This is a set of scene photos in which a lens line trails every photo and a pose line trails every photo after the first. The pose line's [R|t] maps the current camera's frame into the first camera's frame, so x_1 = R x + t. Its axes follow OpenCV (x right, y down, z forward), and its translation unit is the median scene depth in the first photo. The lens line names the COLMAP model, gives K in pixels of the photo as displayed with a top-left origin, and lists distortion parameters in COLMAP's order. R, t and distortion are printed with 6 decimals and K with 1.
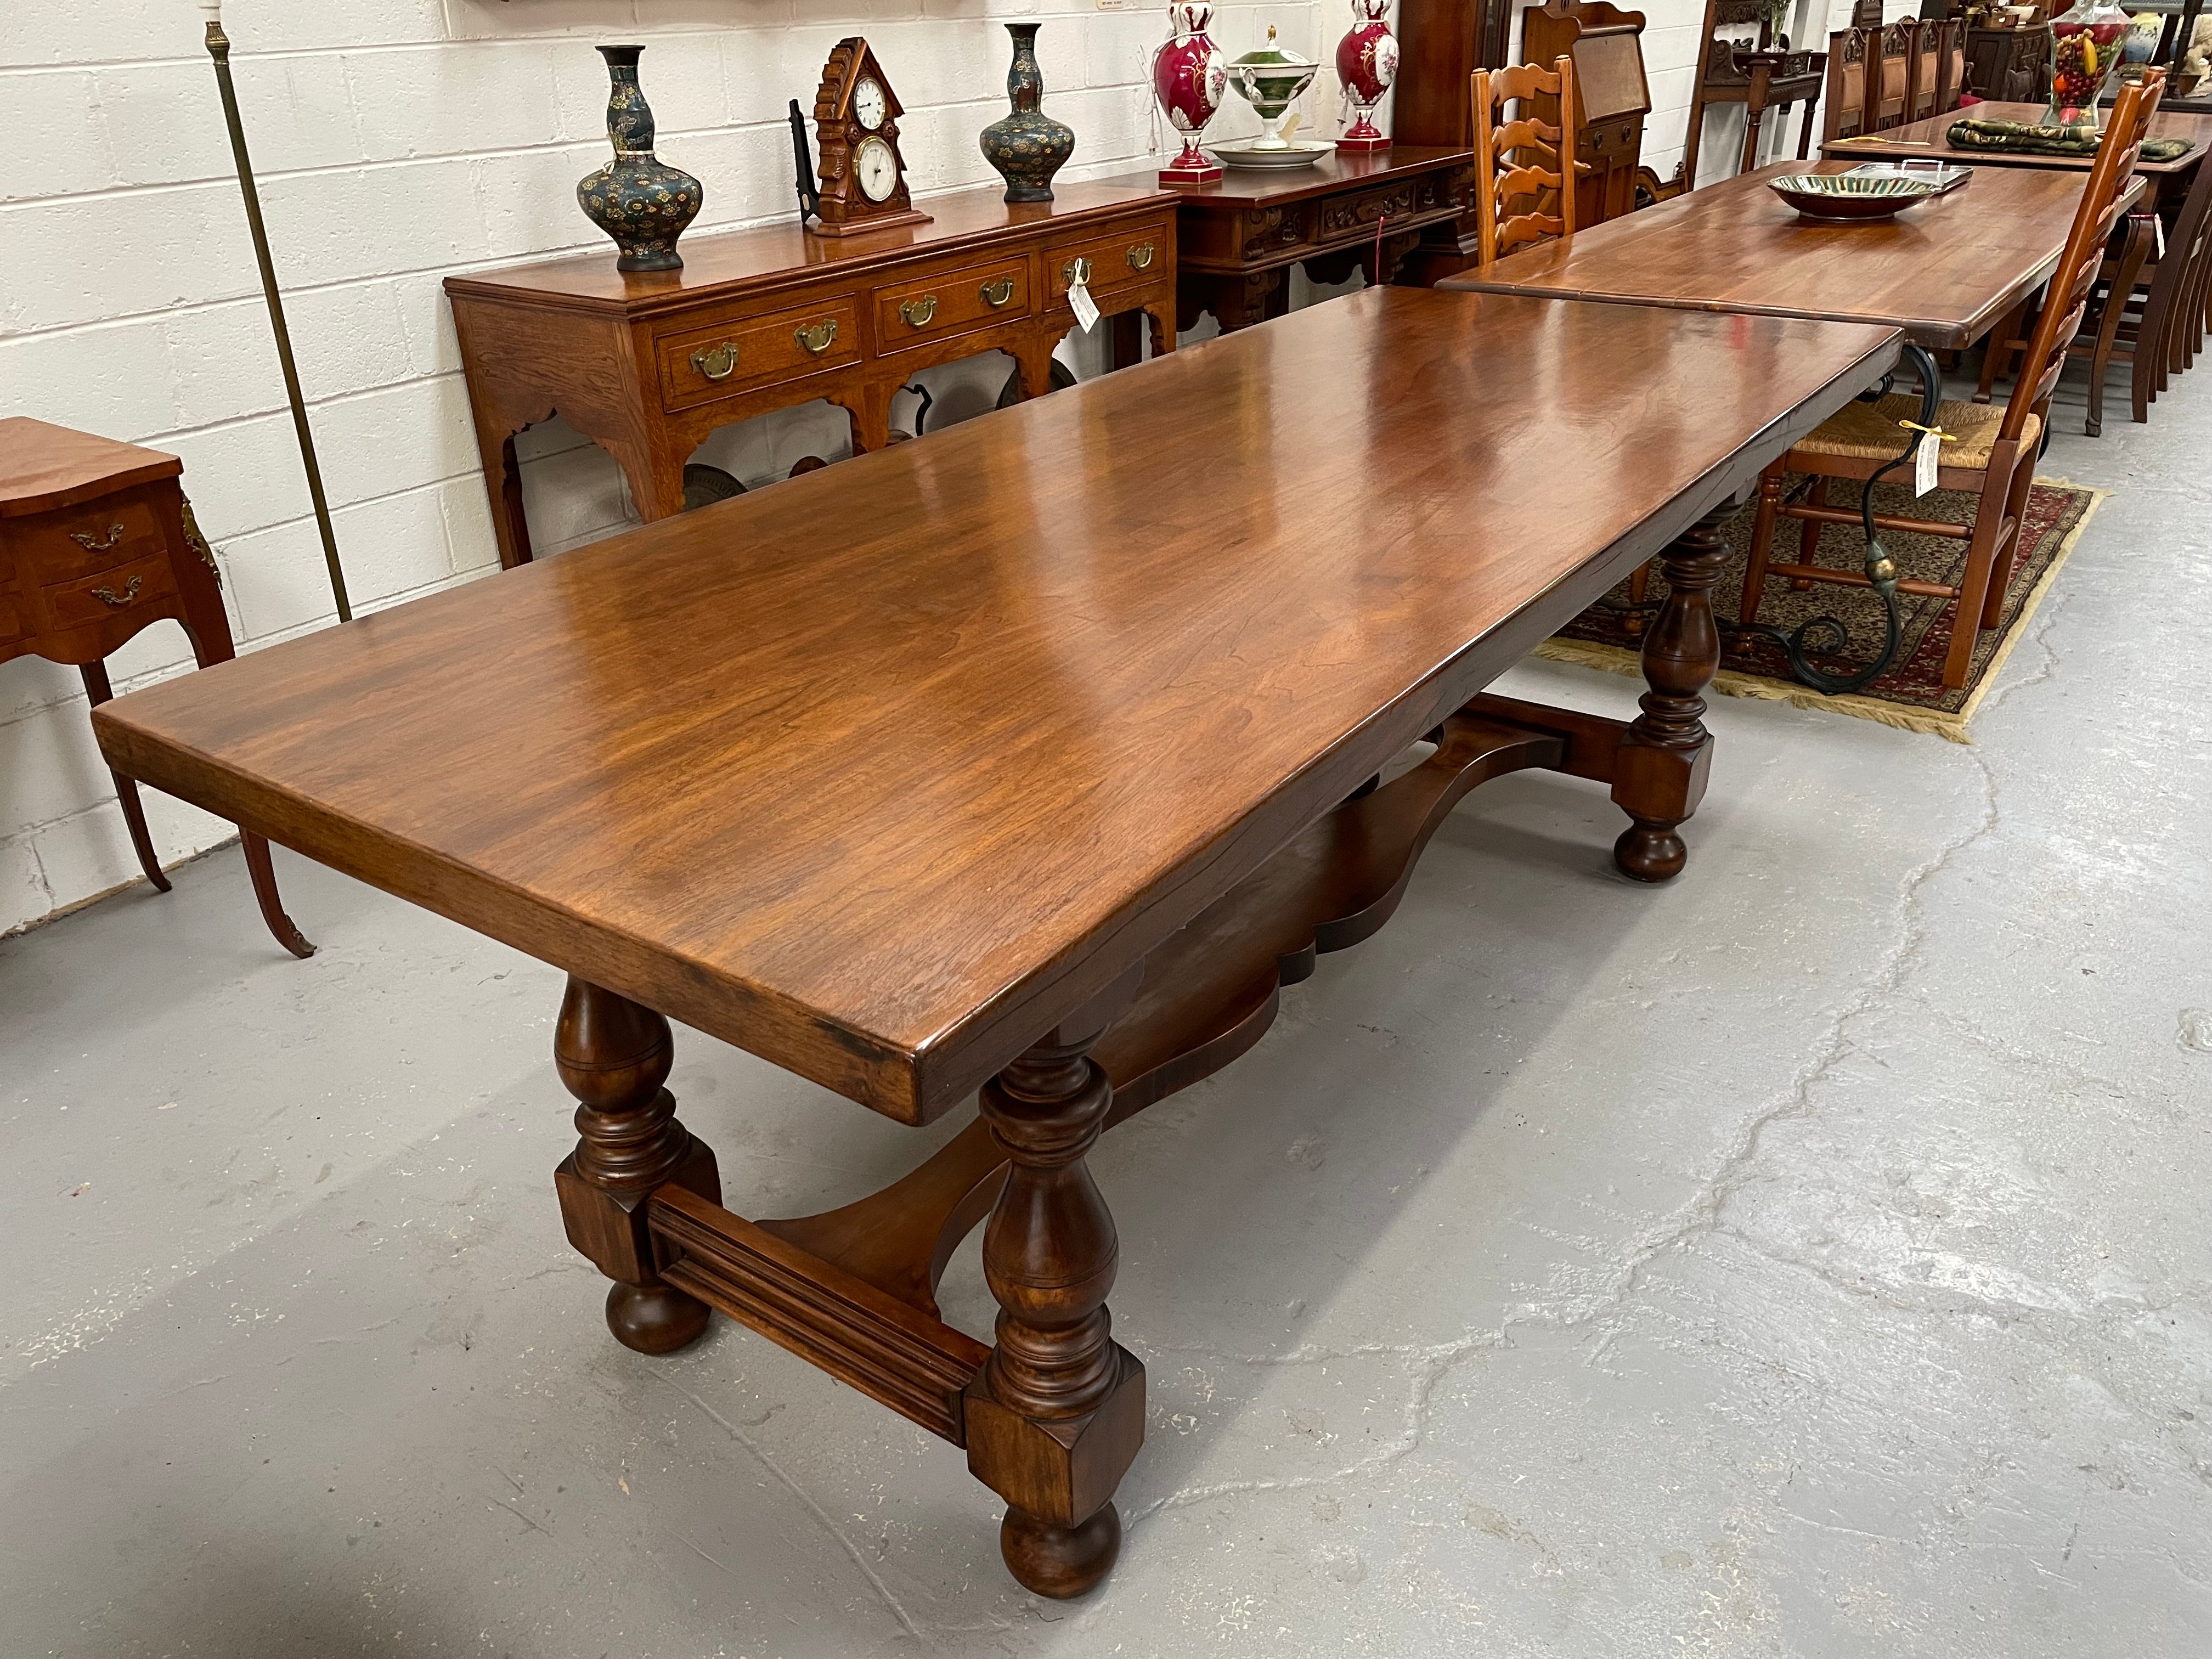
lens RADIAL K [[1669.5, 0, 1113.4], [0, 1669.5, 846.2], [0, 0, 1]] dist [0.075457, -0.096925]
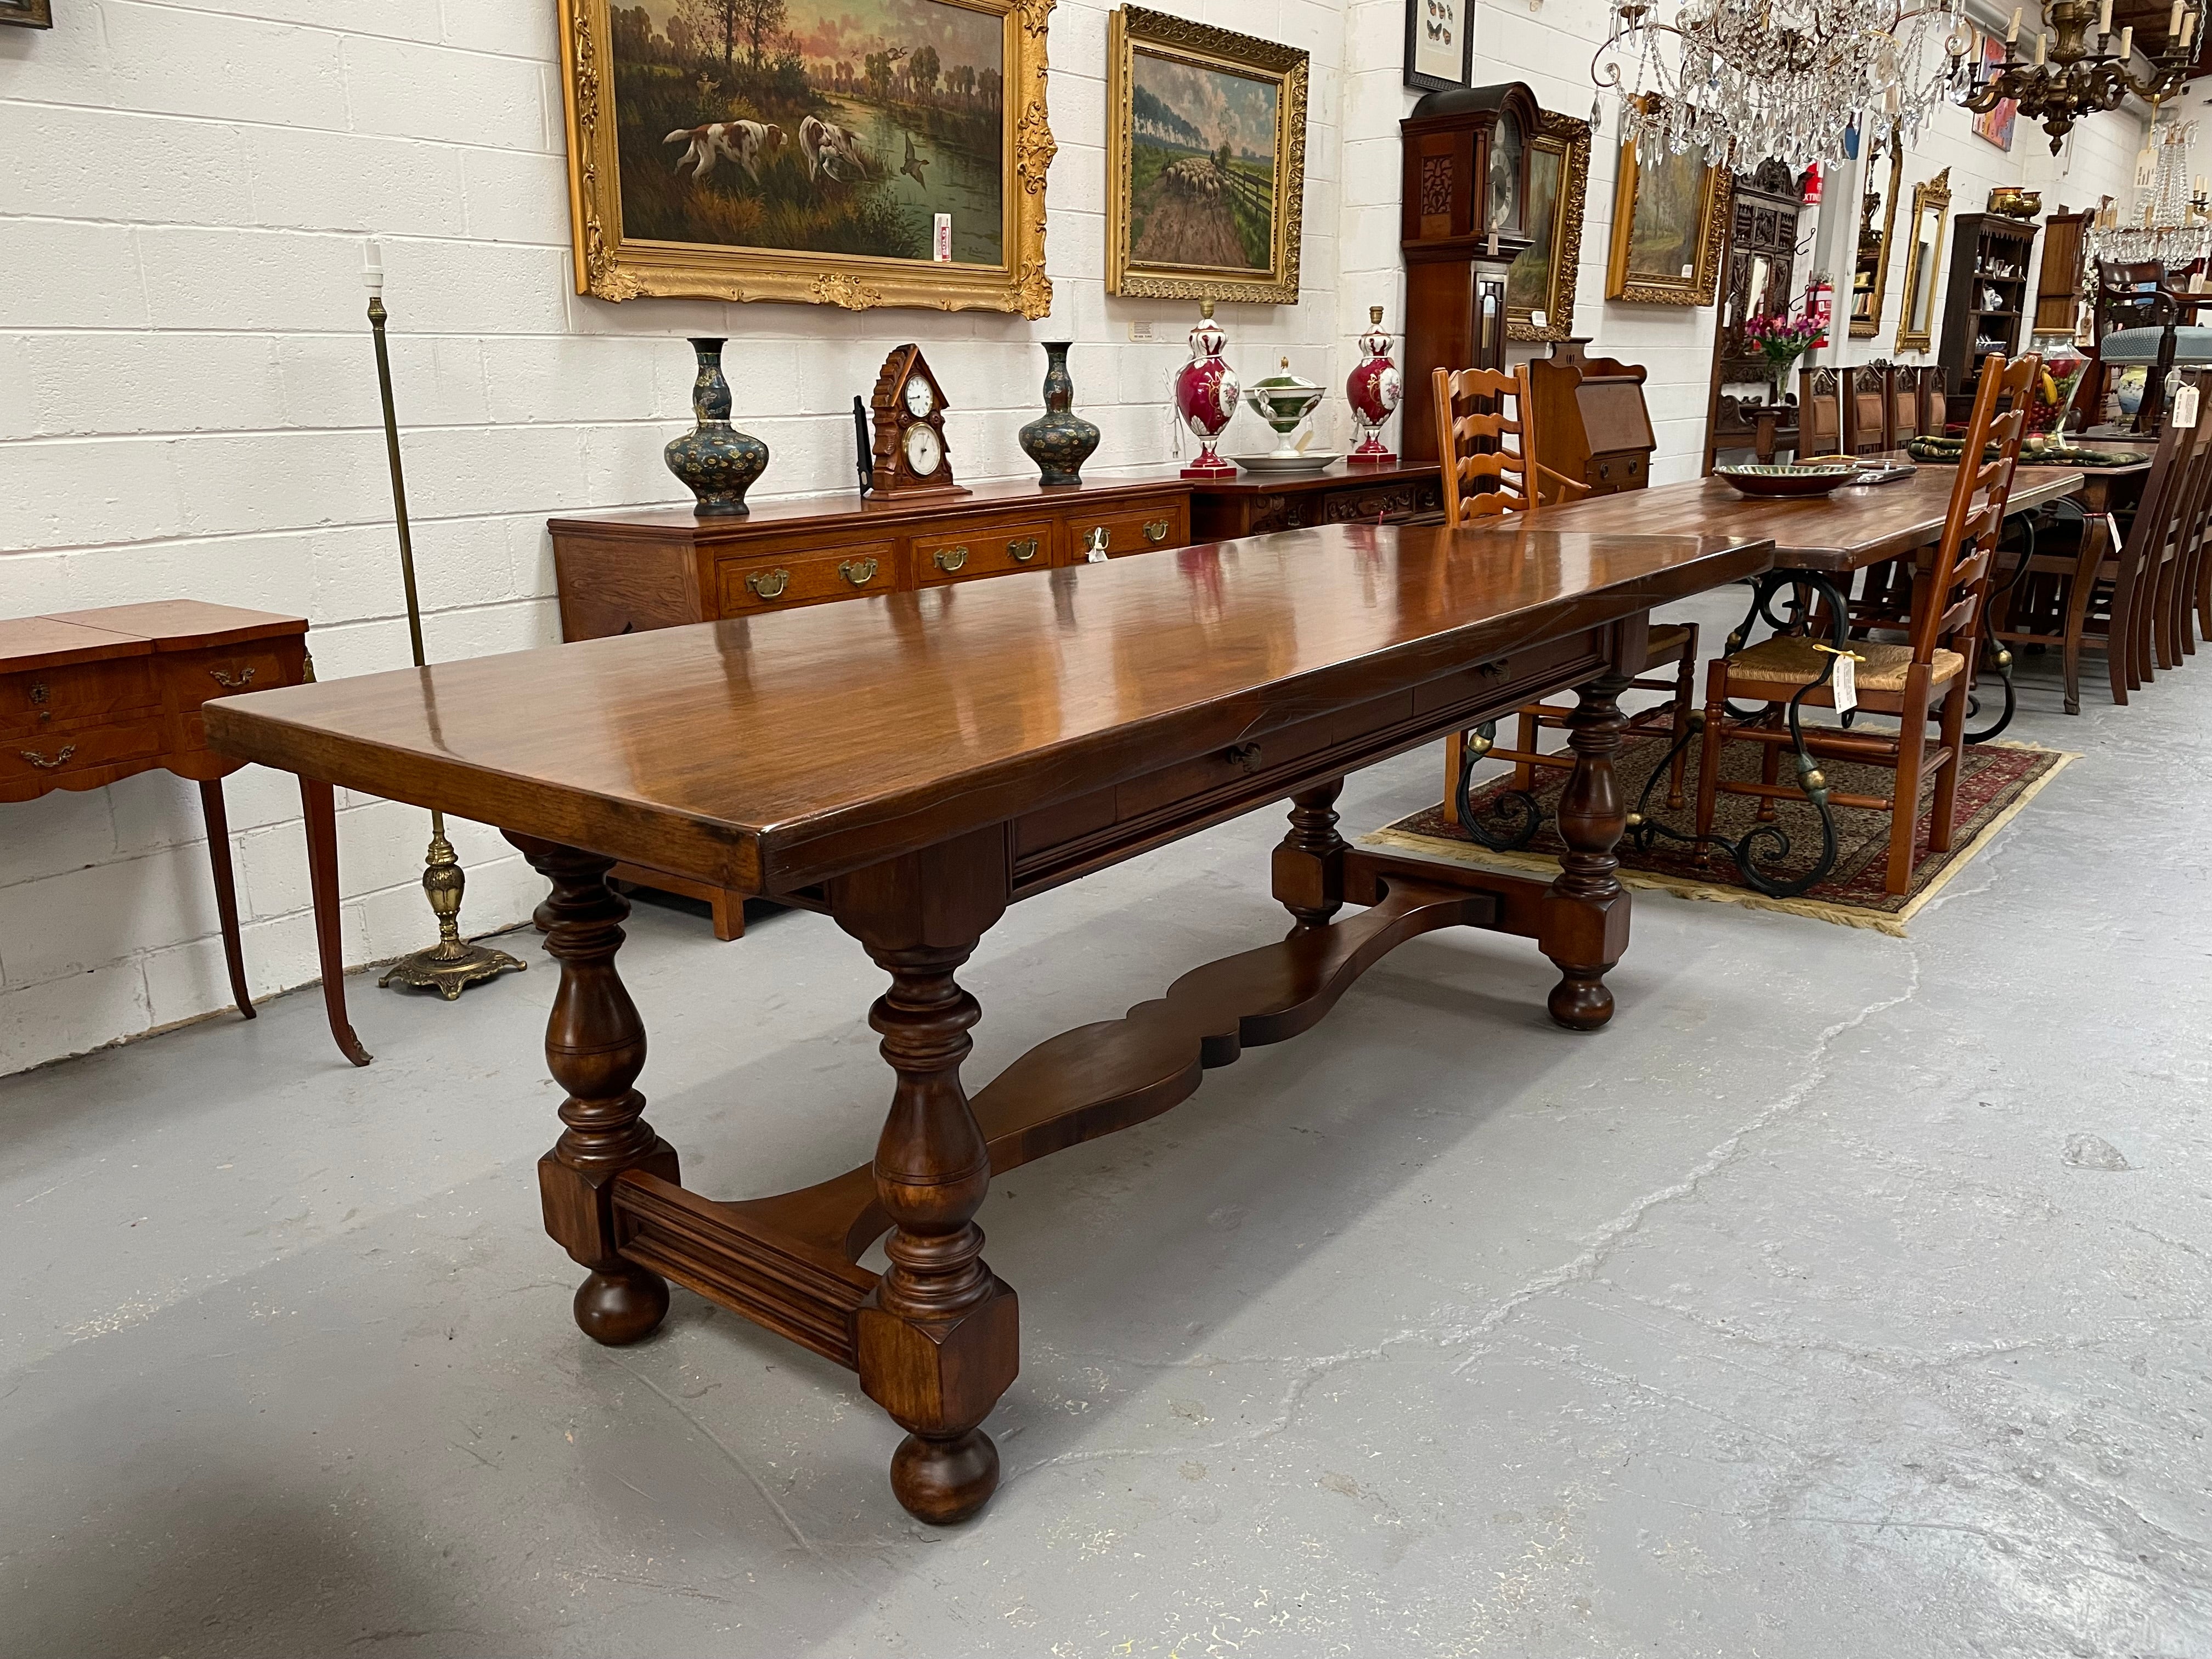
lens RADIAL K [[1663.1, 0, 1106.8], [0, 1663.1, 839.5], [0, 0, 1]] dist [0.087513, -0.114285]
pose [[0.998019, 0.013092, -0.061533, 0.072524], [-0.025712, 0.977572, -0.209028, 0.121893], [0.057417, 0.210196, 0.975972, -0.085047]]
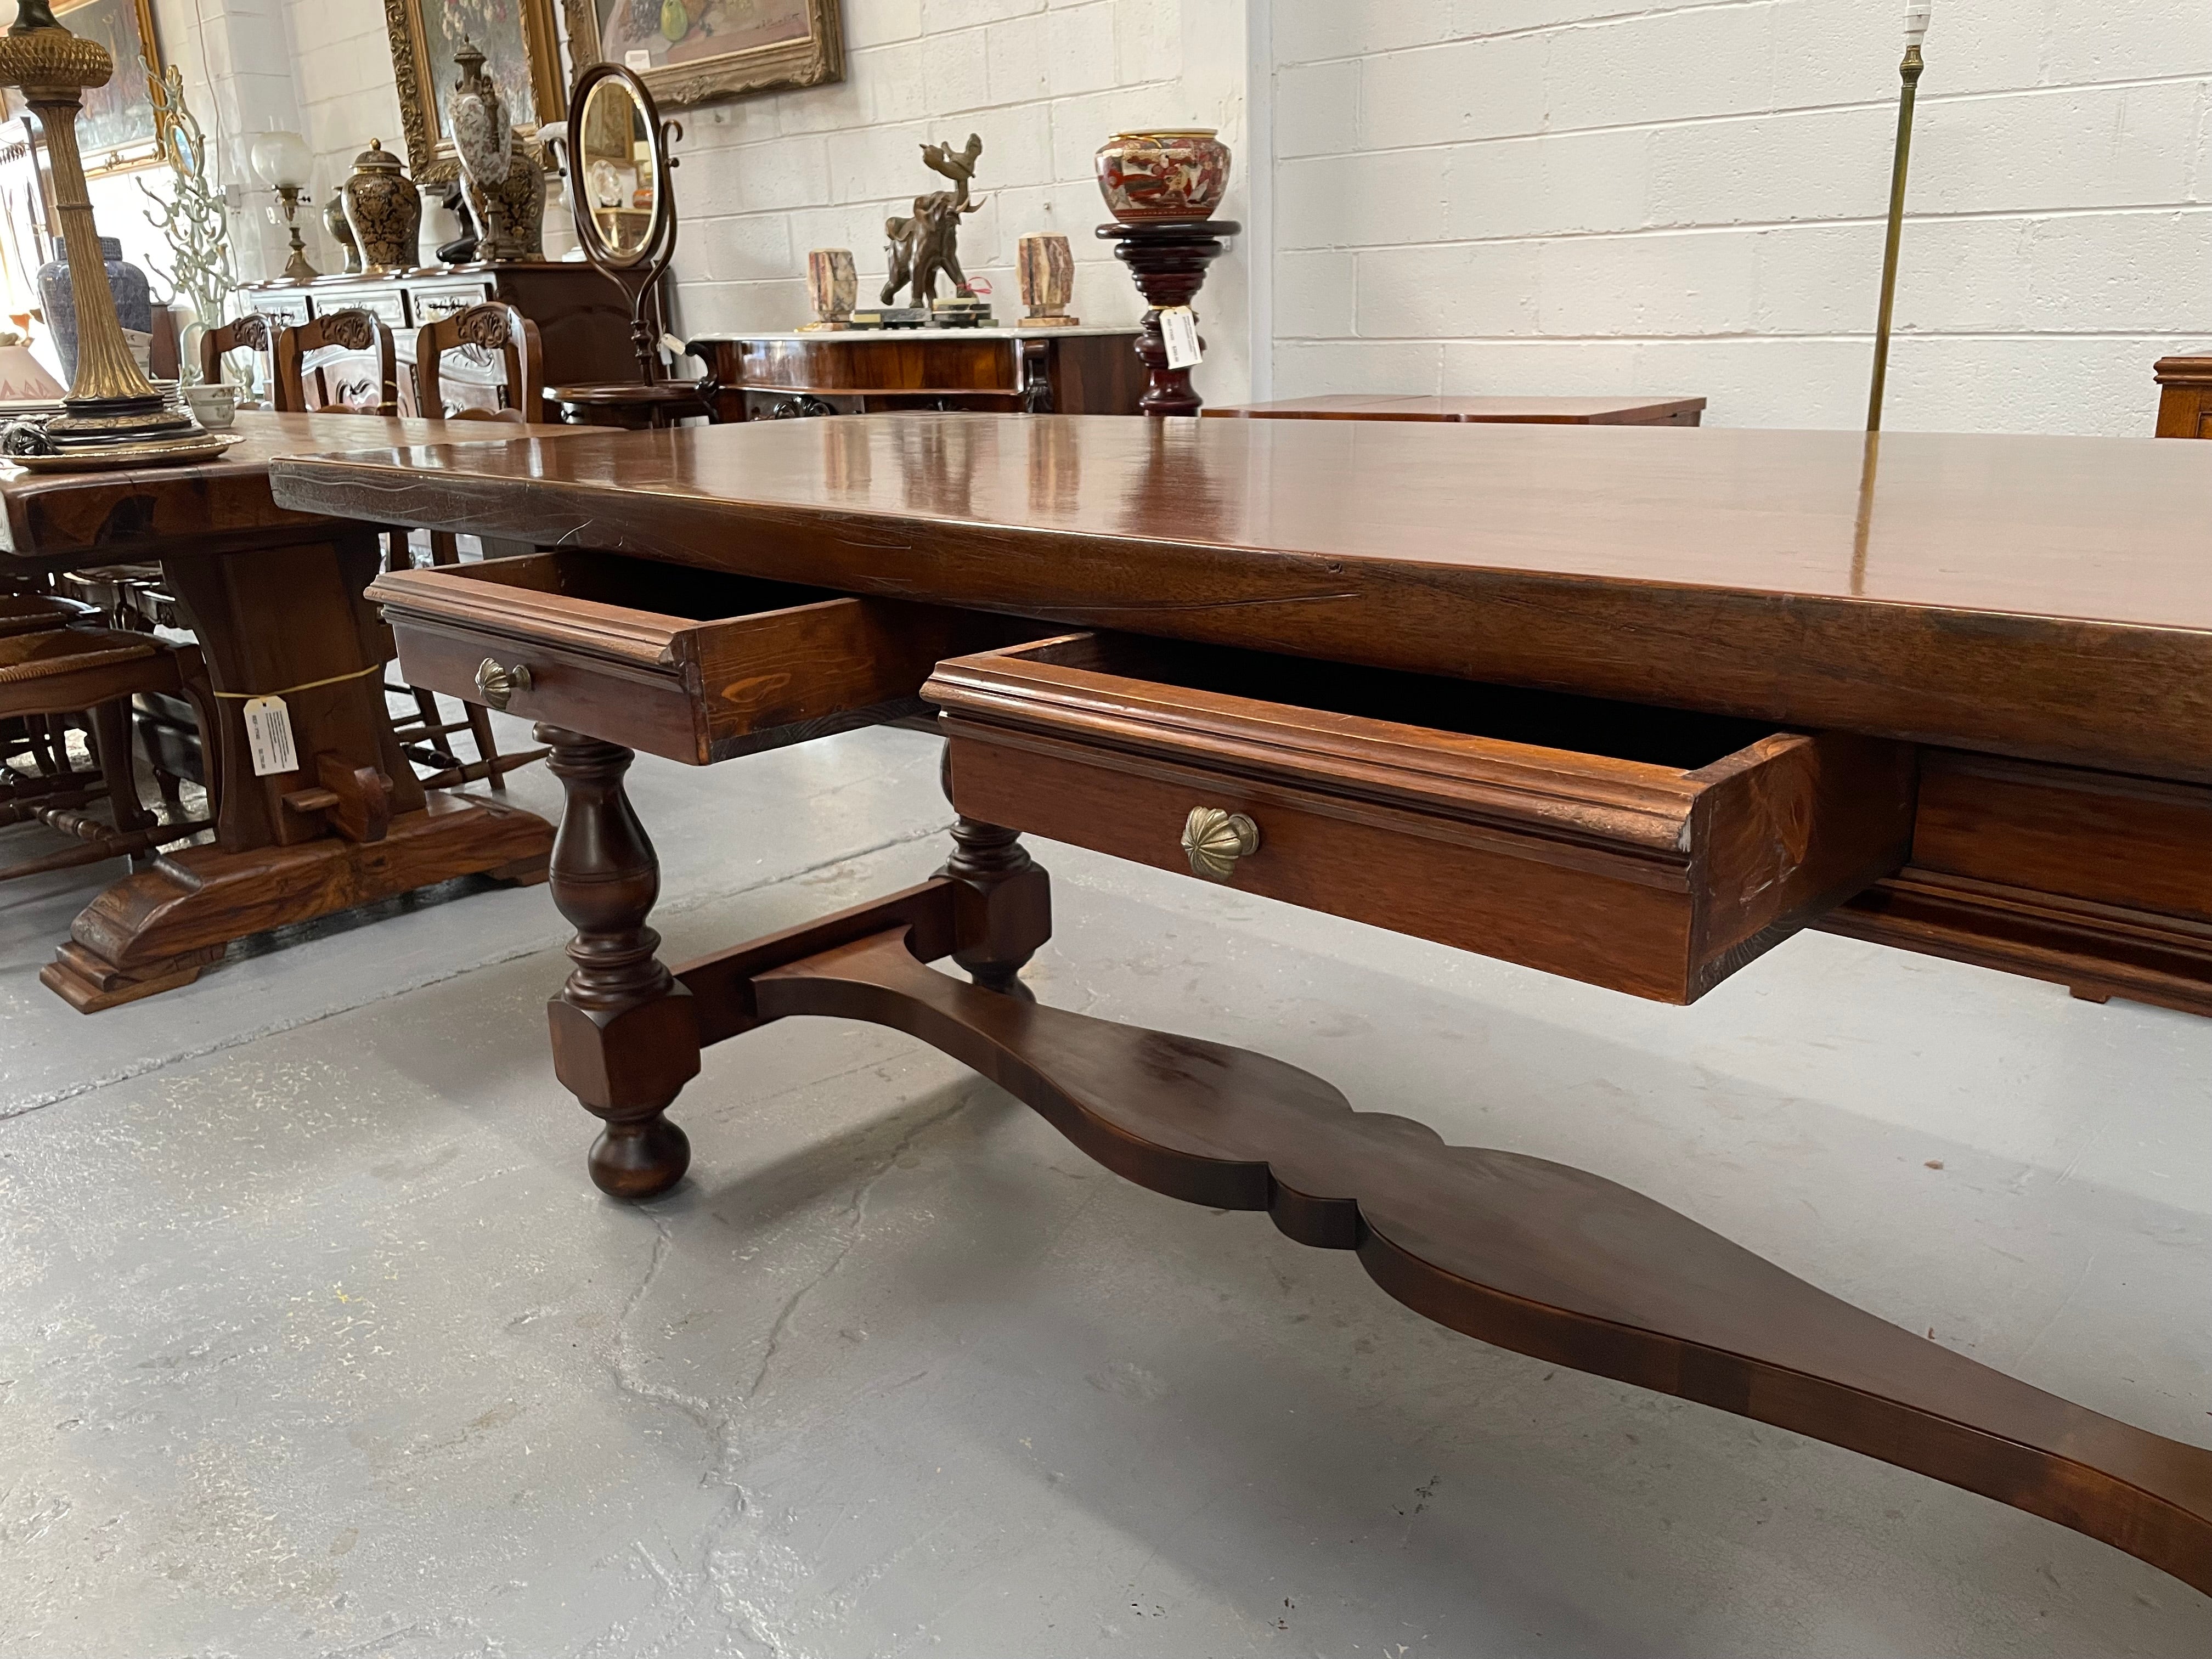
lens RADIAL K [[1674.2, 0, 1116.6], [0, 1674.2, 829.6], [0, 0, 1]] dist [0.067993, -0.091211]
pose [[-0.159054, 0.309937, -0.937359, 0.518769], [-0.434085, 0.830793, 0.348358, -0.191978], [0.886720, 0.462301, 0.002398, 0.627635]]
